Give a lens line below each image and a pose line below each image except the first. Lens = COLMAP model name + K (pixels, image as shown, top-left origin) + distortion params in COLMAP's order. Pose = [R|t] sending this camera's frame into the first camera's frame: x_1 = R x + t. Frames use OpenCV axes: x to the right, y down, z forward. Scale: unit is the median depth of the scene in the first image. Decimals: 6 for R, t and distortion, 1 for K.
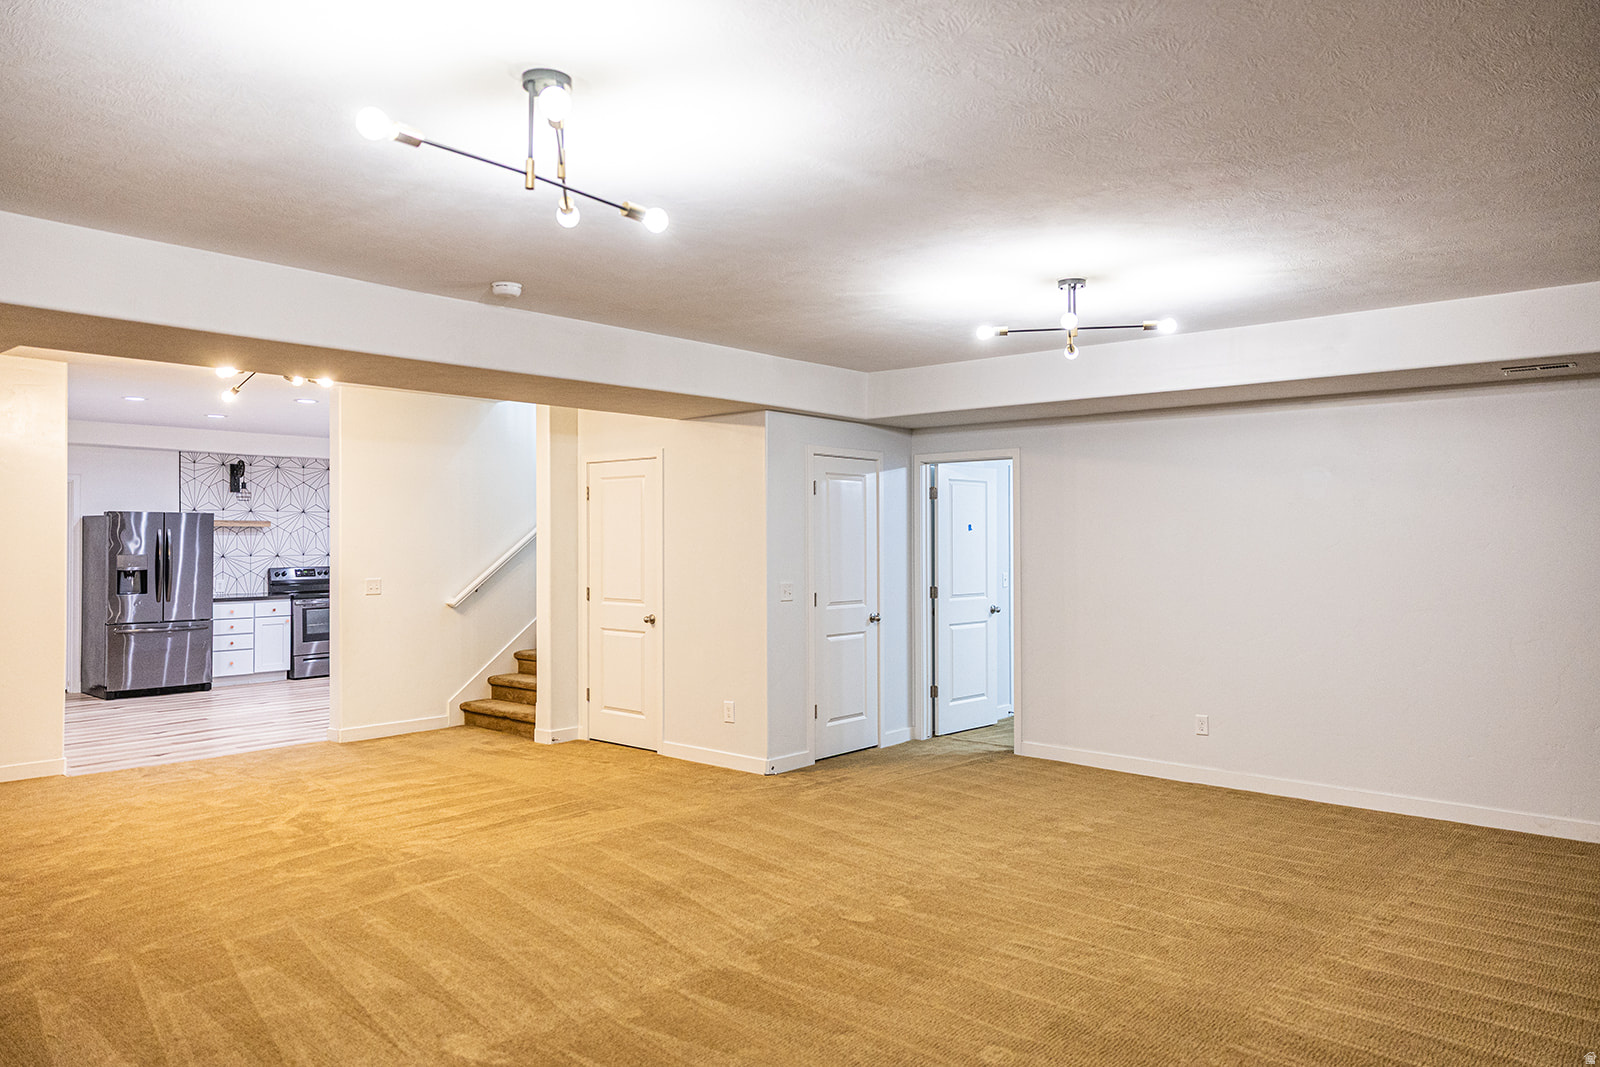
lens RADIAL K [[1083.2, 0, 791.5], [0, 1083.2, 535.0], [0, 0, 1]] dist [0.003816, -0.000964]
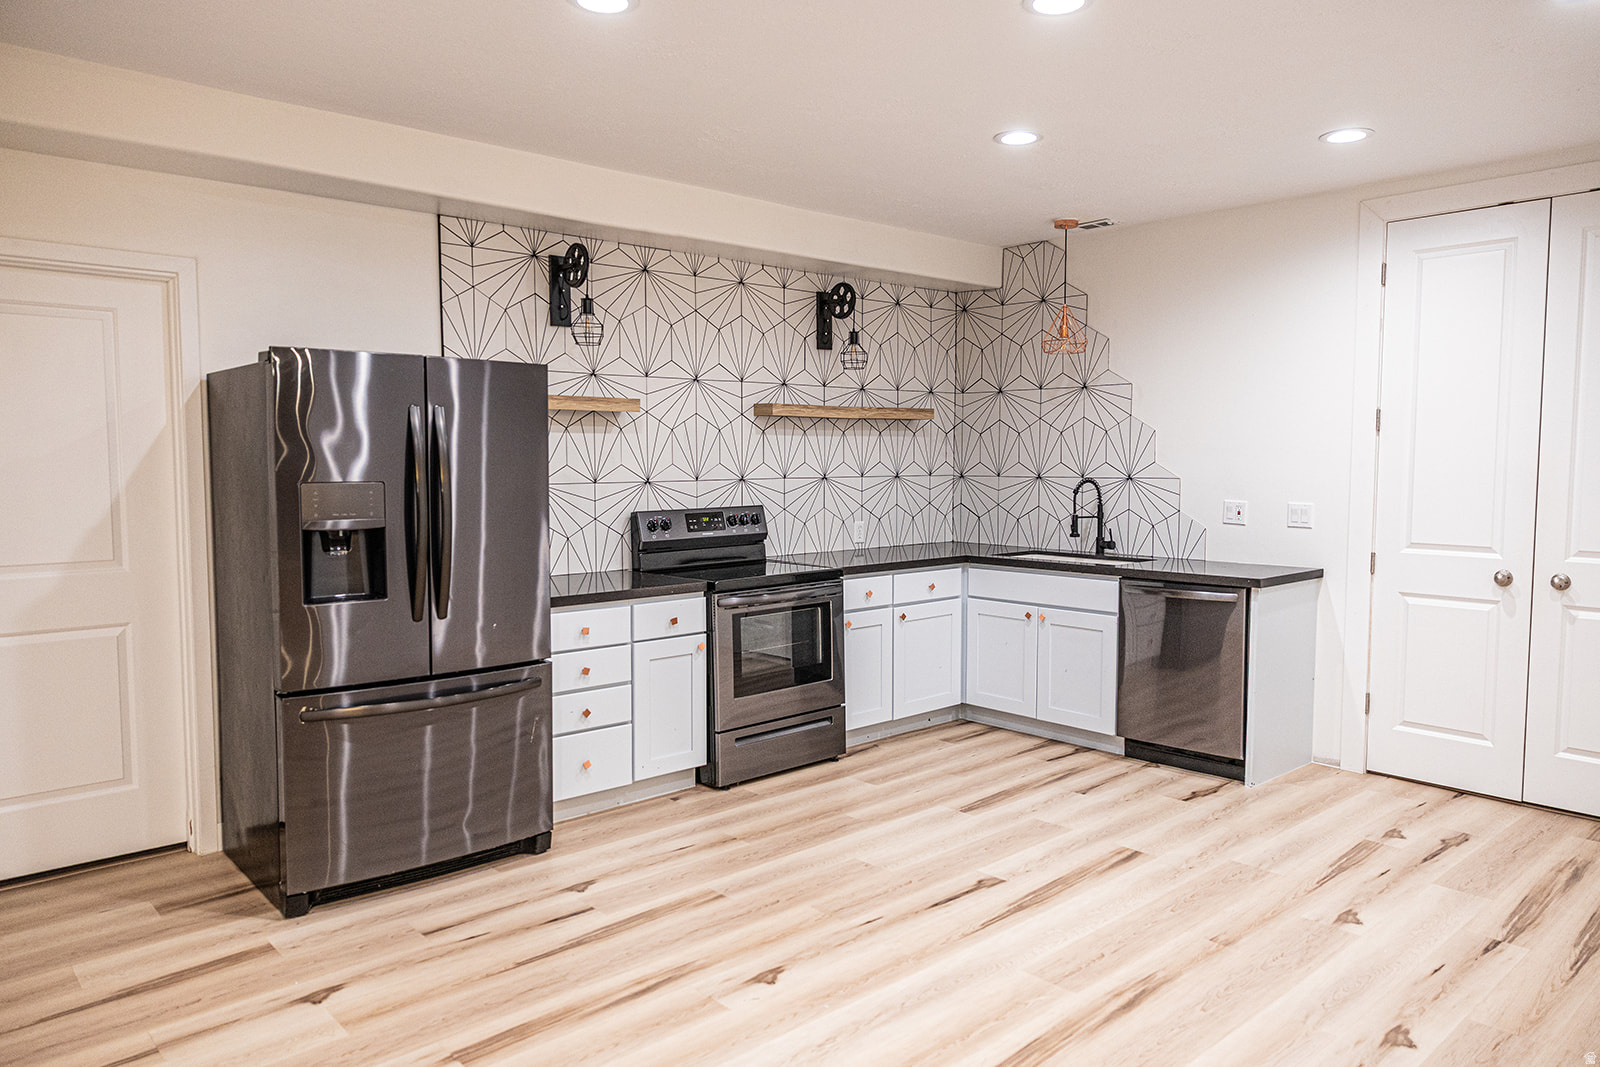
lens RADIAL K [[1083.2, 0, 793.1], [0, 1083.2, 531.9], [0, 0, 1]] dist [0.003816, -0.000964]
pose [[0.992789, 0.005834, -0.119734, -0.398764], [0.002549, 0.997562, 0.069744, 0.010028], [0.119849, -0.069547, 0.990353, 0.636252]]
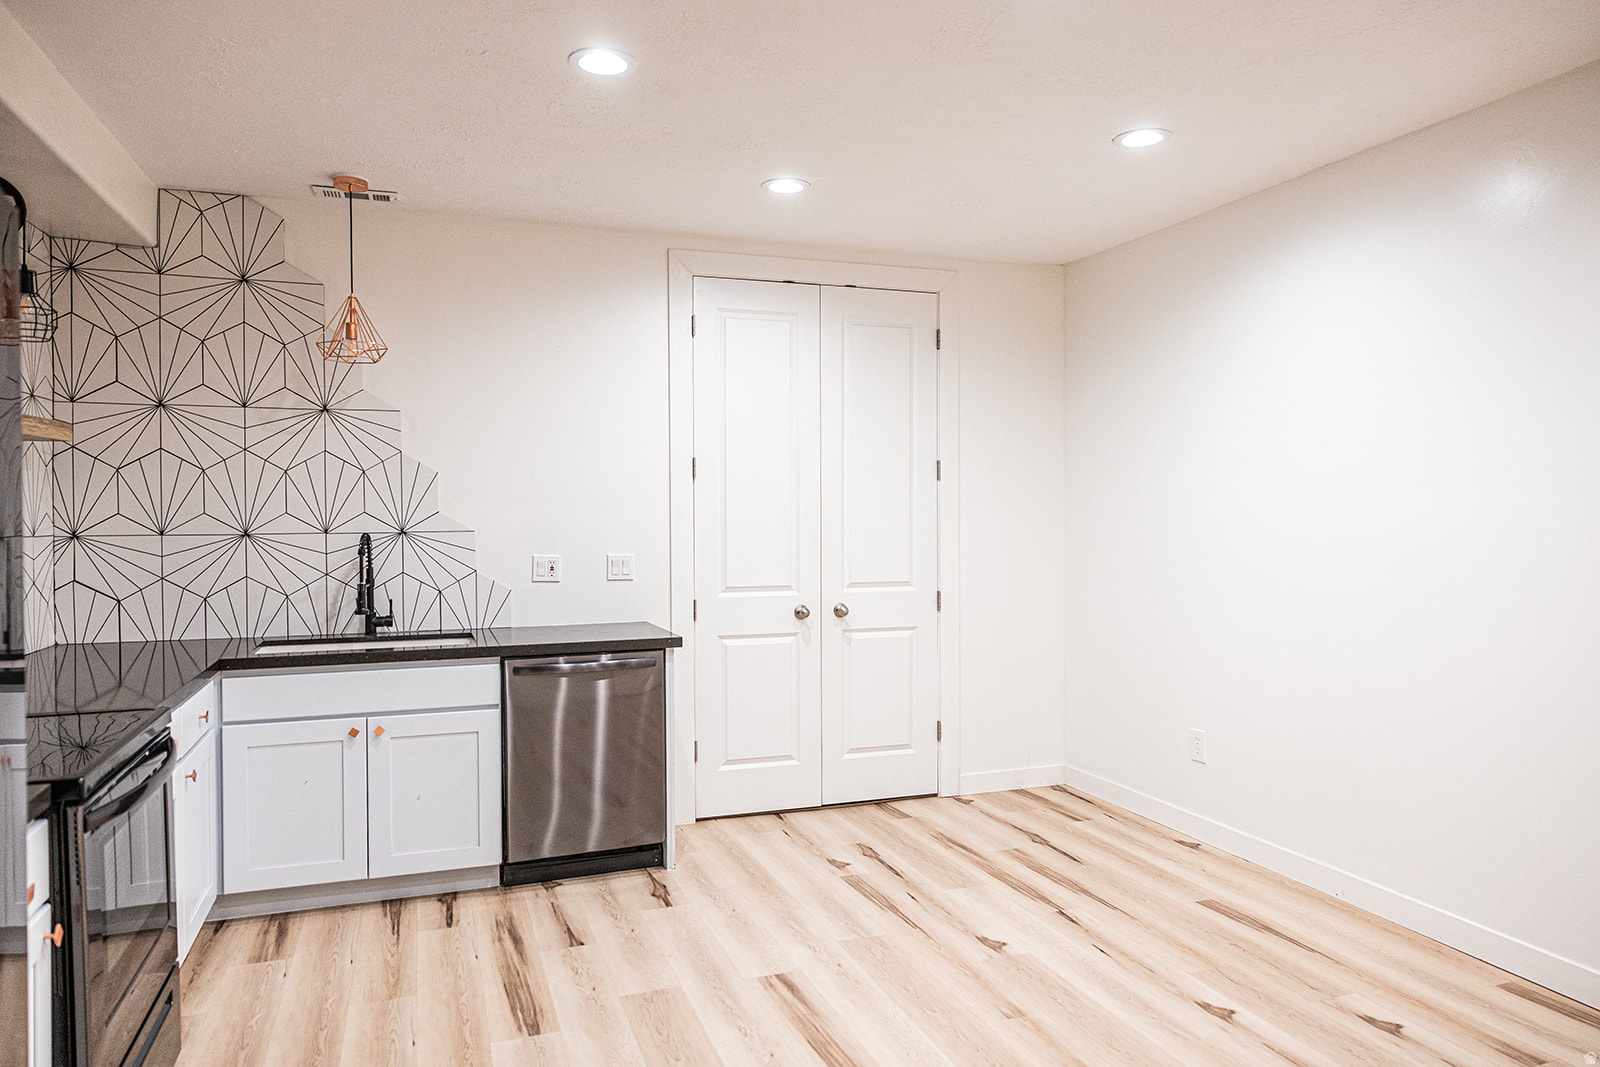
lens RADIAL K [[1083.2, 0, 795.1], [0, 1083.2, 533.1], [0, 0, 1]] dist [0.003816, -0.000964]
pose [[0.477555, -0.021257, 0.878345, -0.574690], [0.003752, 0.999748, 0.022155, 0.012686], [-0.878594, -0.007285, 0.477514, 0.840334]]
